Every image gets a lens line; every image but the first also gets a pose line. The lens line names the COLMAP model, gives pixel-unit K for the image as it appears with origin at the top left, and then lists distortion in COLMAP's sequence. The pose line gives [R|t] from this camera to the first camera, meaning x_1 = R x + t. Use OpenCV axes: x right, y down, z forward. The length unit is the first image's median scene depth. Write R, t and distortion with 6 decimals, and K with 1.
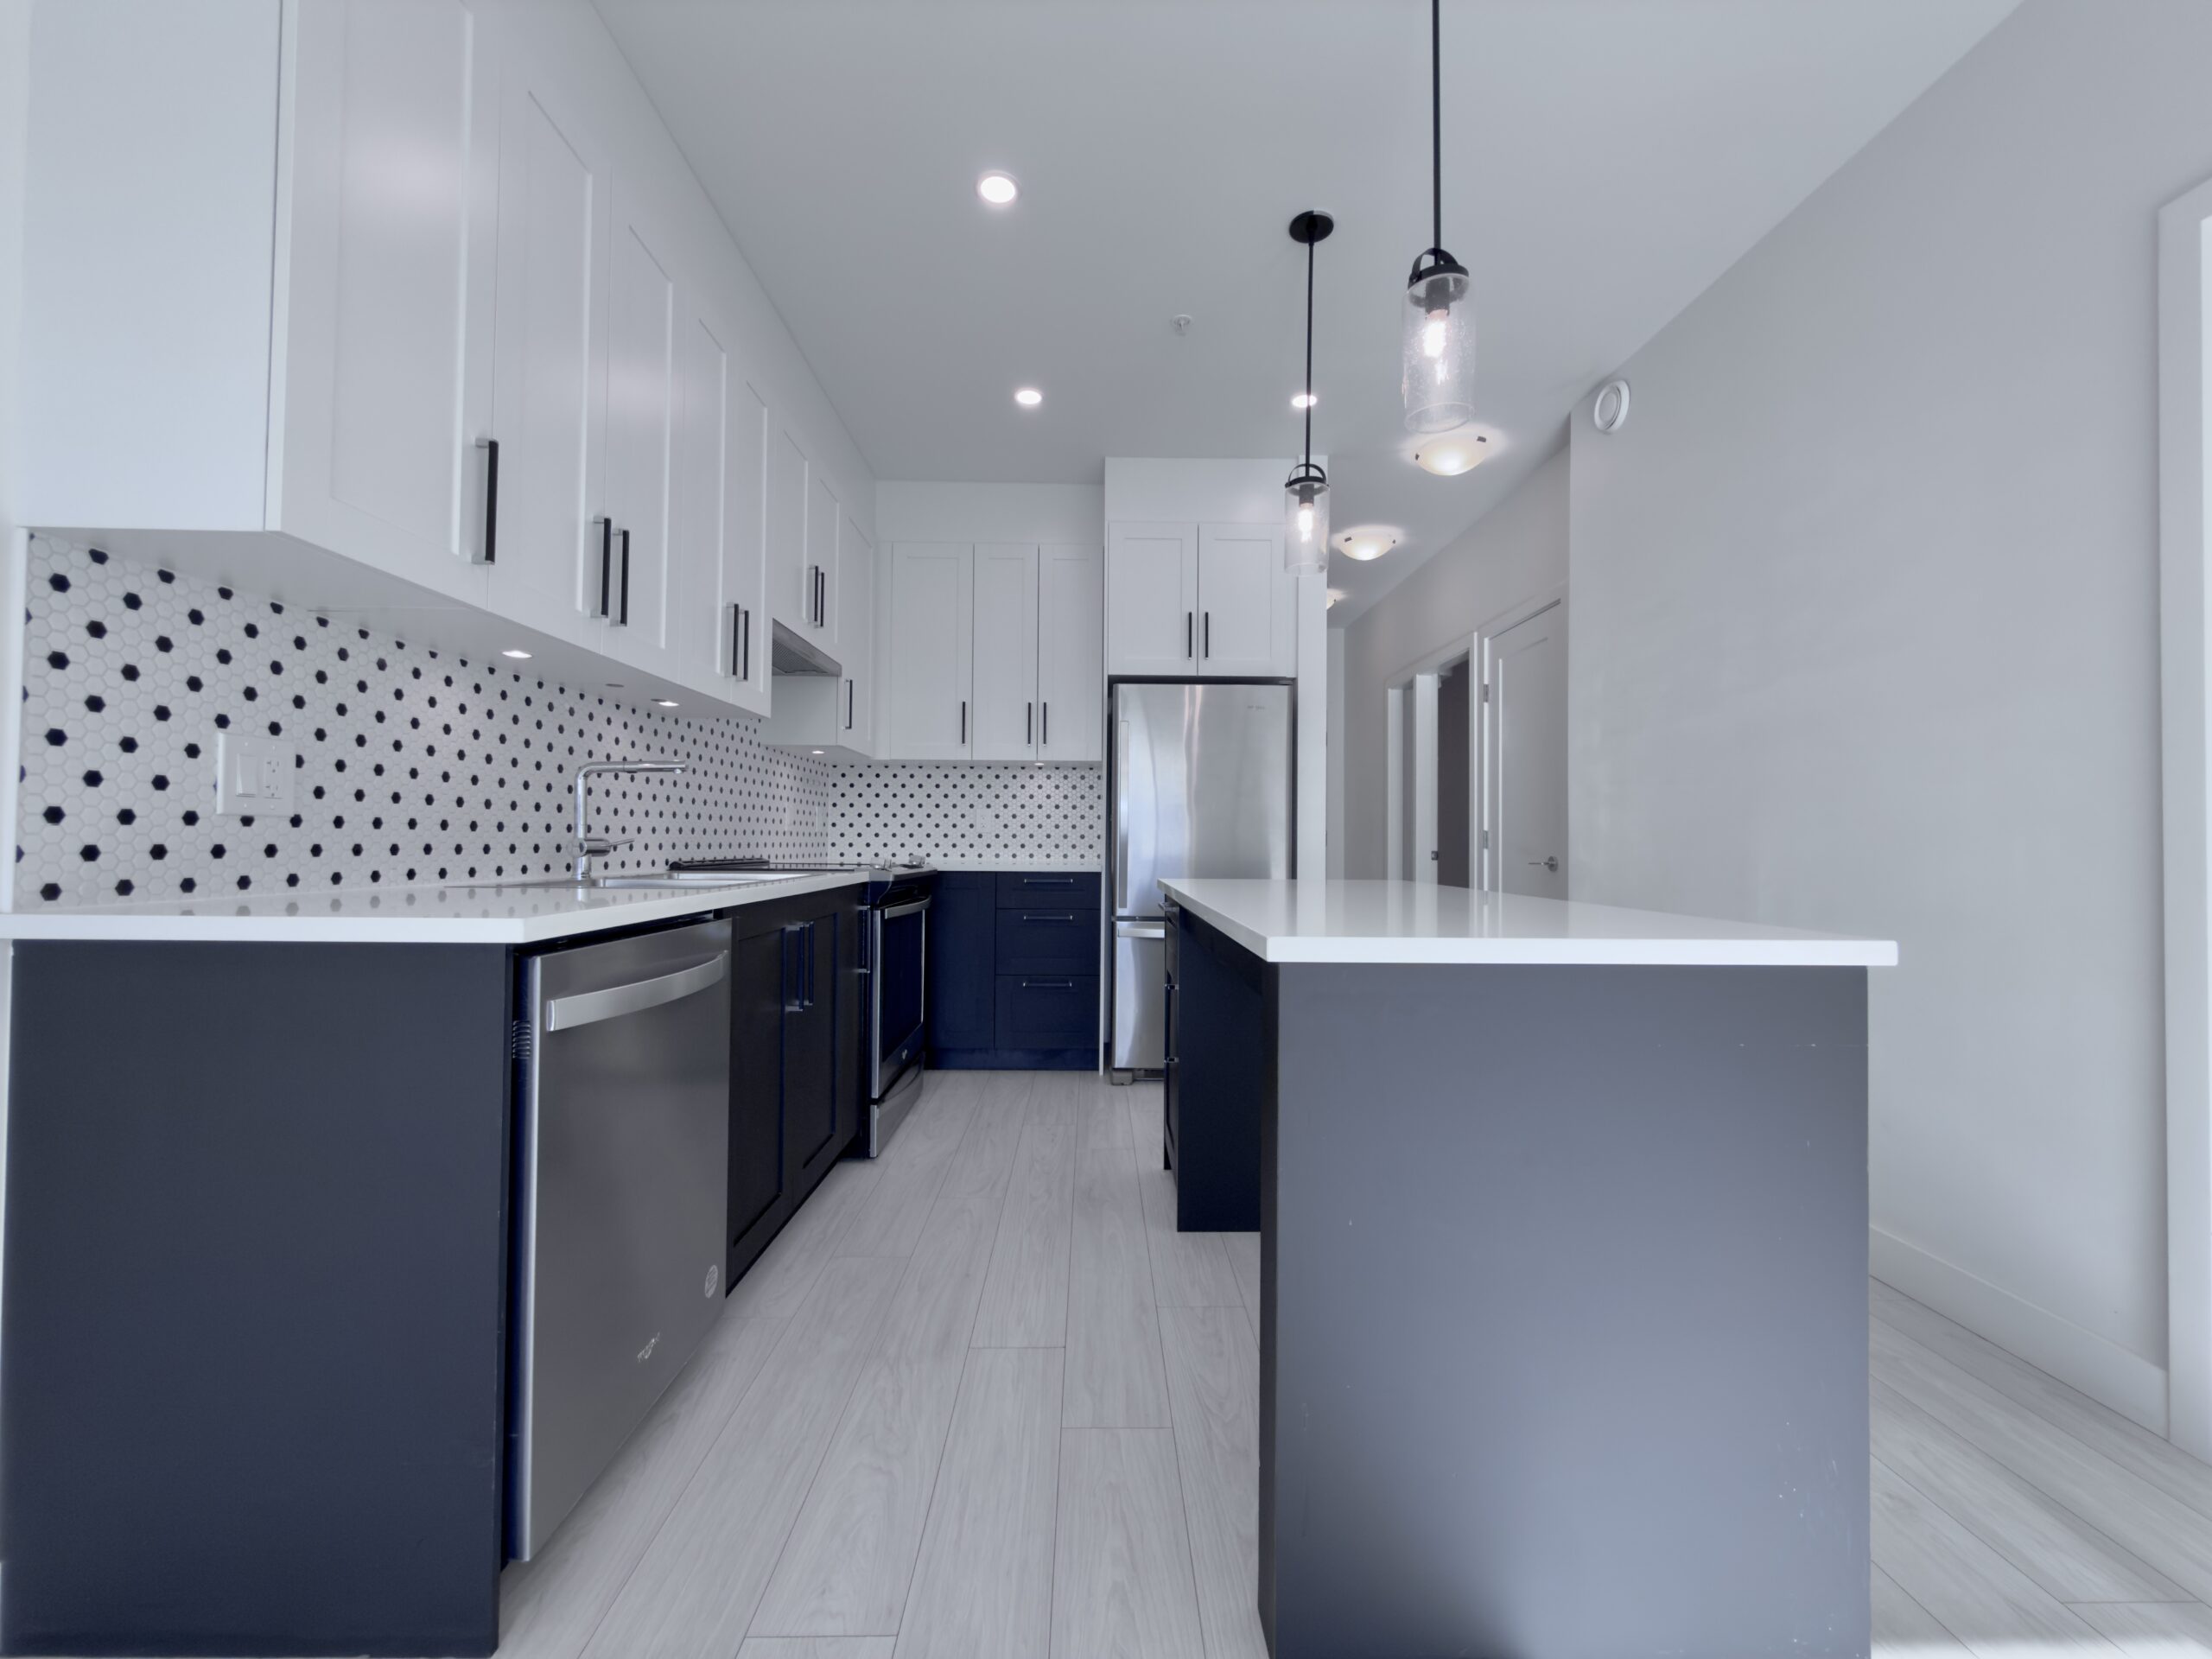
lens RADIAL K [[887.8, 0, 1100.6], [0, 887.8, 831.9], [0, 0, 1]] dist [0.003424, 0.000313]
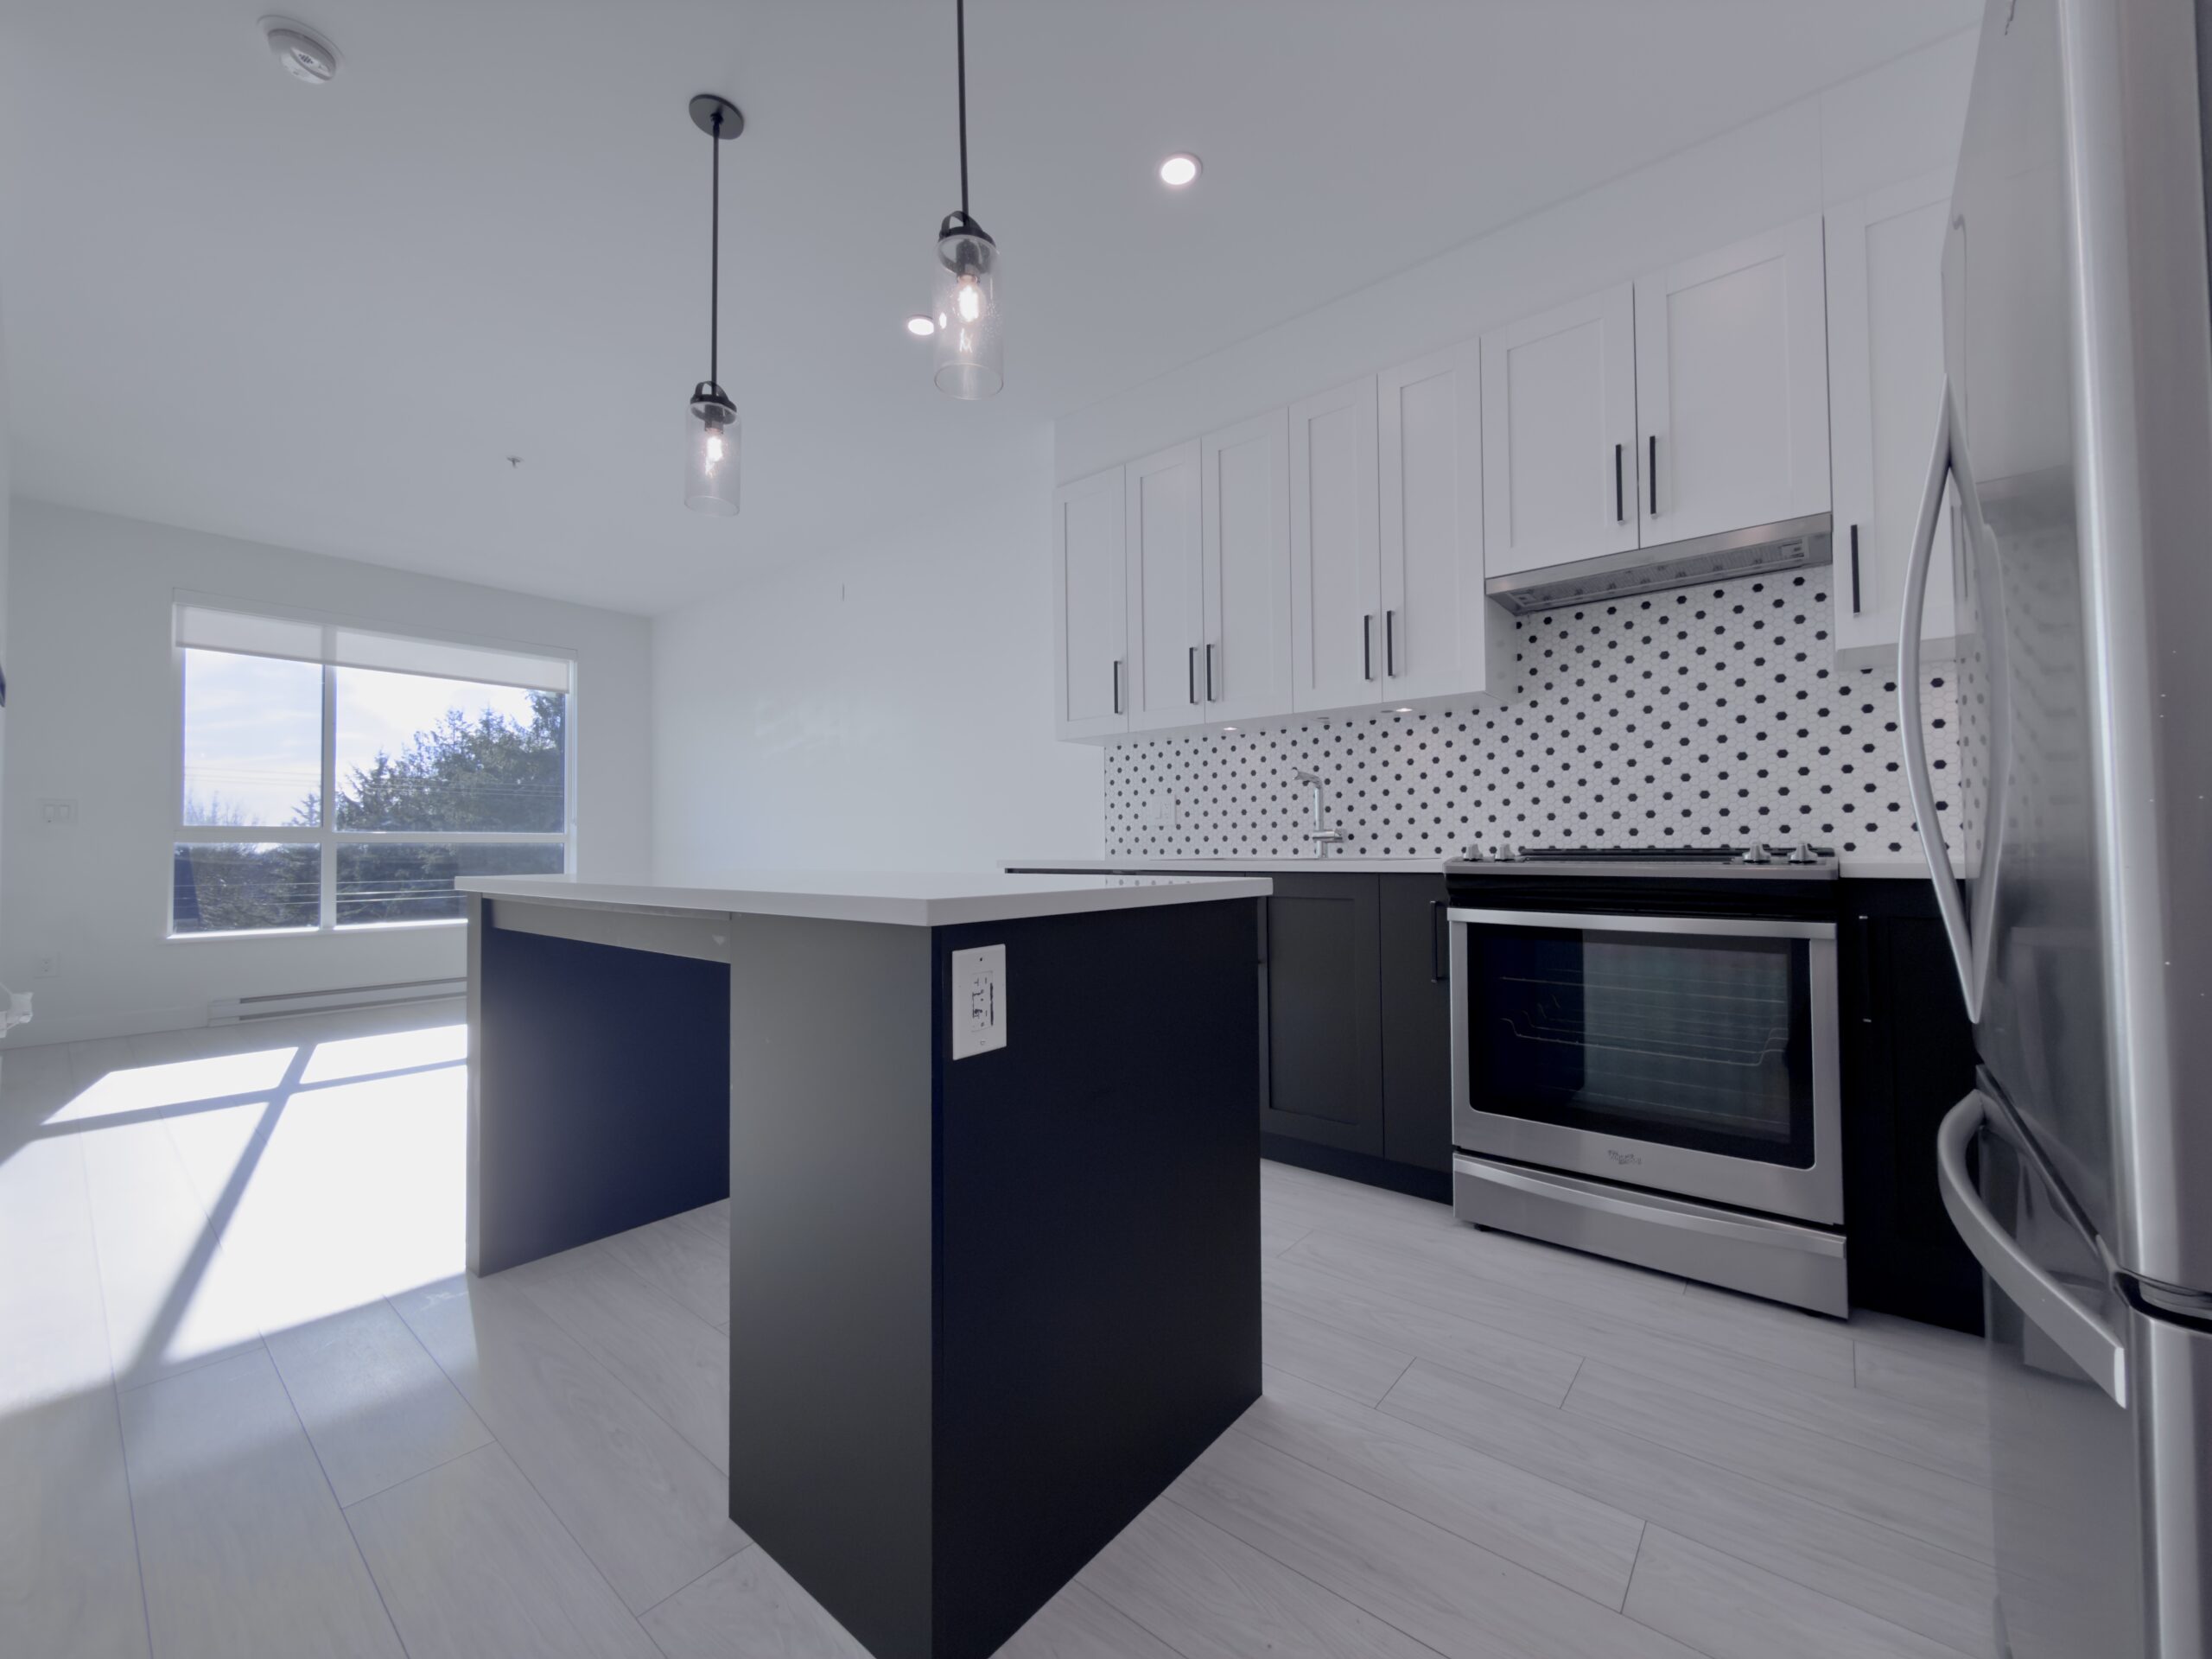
lens RADIAL K [[887.8, 0, 1120.2], [0, 887.8, 825.2], [0, 0, 1]] dist [0.003424, 0.000313]
pose [[-0.649021, -0.020458, -0.760495, 0.419915], [0.012679, 0.999209, -0.037700, 0.029200], [0.760665, -0.034110, -0.648248, 0.994508]]
